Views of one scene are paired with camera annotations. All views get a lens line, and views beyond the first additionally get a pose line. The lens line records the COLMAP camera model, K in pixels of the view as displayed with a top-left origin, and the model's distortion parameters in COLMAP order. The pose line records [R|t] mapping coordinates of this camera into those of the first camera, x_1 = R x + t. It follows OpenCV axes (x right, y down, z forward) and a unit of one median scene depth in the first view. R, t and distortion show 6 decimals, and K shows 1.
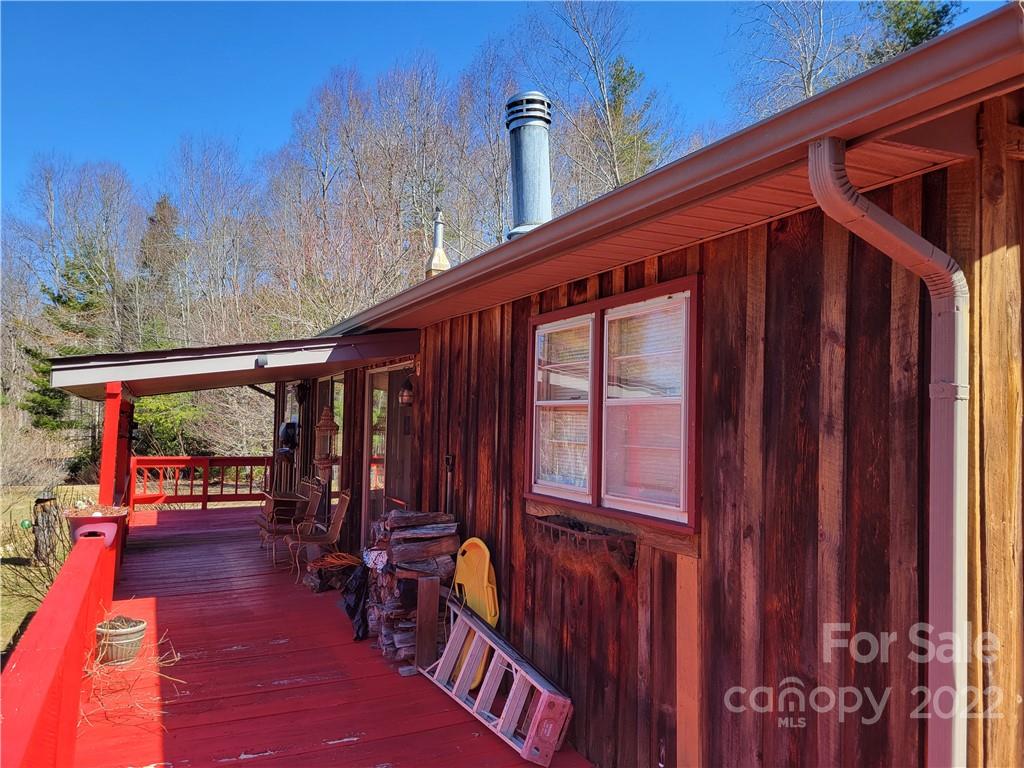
lens RADIAL K [[761.6, 0, 503.7], [0, 761.6, 387.5], [0, 0, 1]] dist [0.061694, -0.047020]
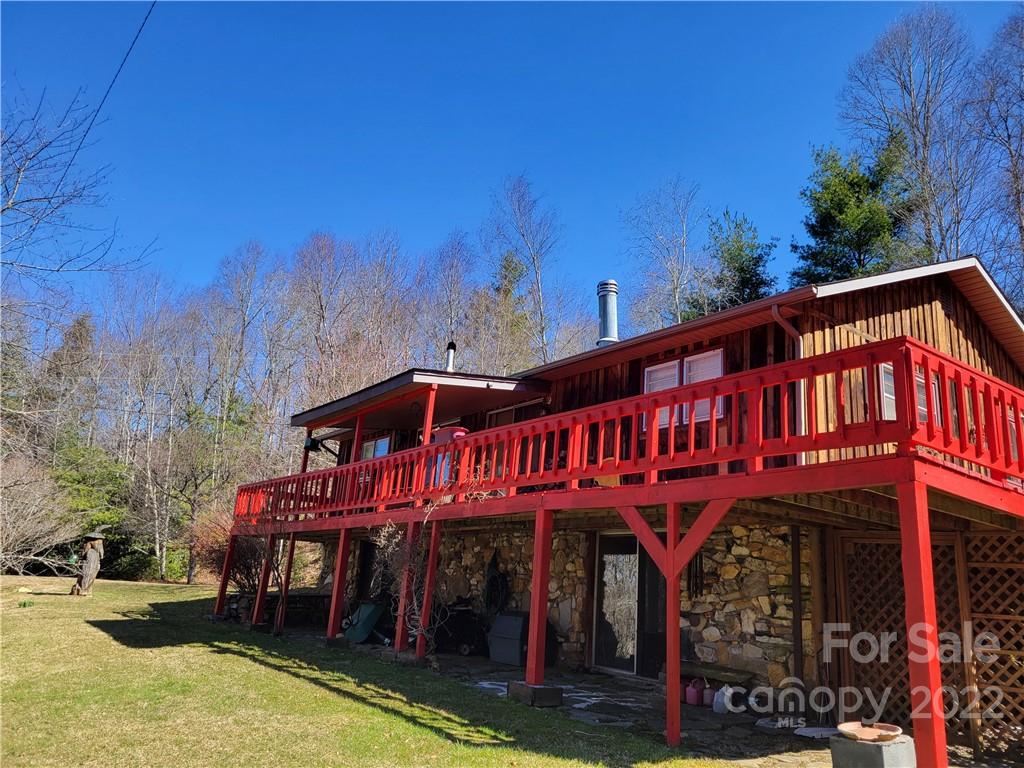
lens RADIAL K [[764.0, 0, 512.7], [0, 764.0, 378.8], [0, 0, 1]] dist [0.065025, -0.057090]
pose [[0.974267, 0.102976, 0.200501, -0.773312], [-0.055434, 0.971685, -0.229687, 0.487749], [-0.218476, 0.212661, 0.952388, -1.149657]]
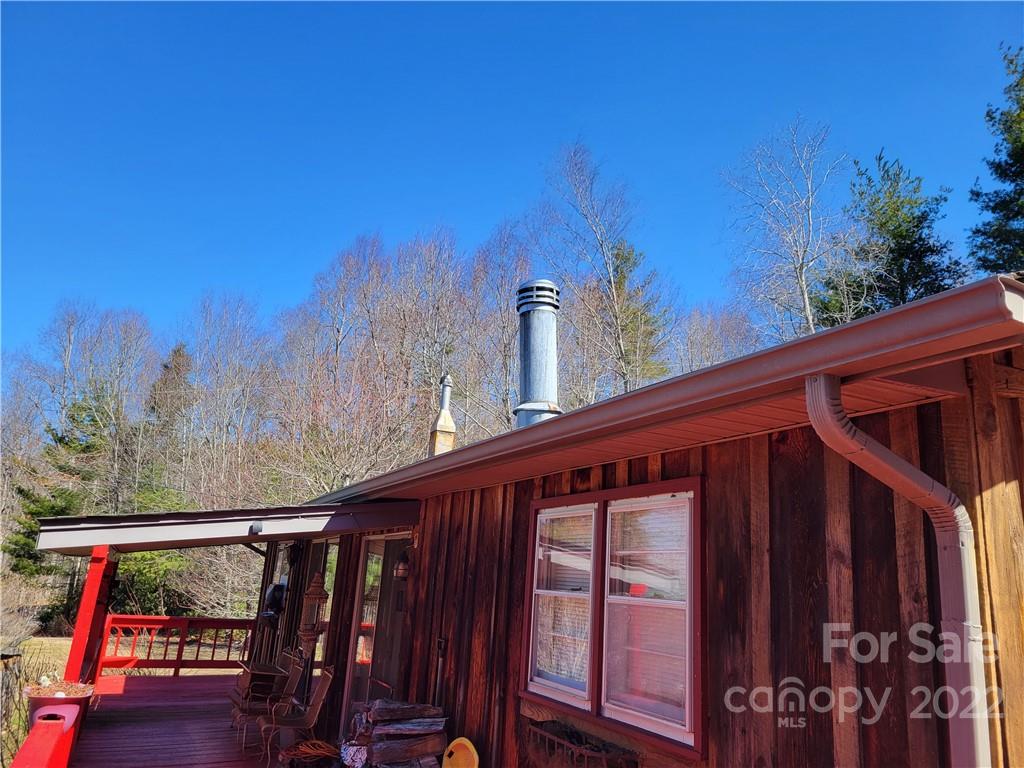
lens RADIAL K [[764.0, 0, 512.7], [0, 764.0, 378.8], [0, 0, 1]] dist [0.065025, -0.057090]
pose [[0.998984, 0.044975, 0.002798, -0.000815], [-0.043338, 0.975926, -0.213753, -0.027974], [-0.012344, 0.213415, 0.976884, -0.004250]]
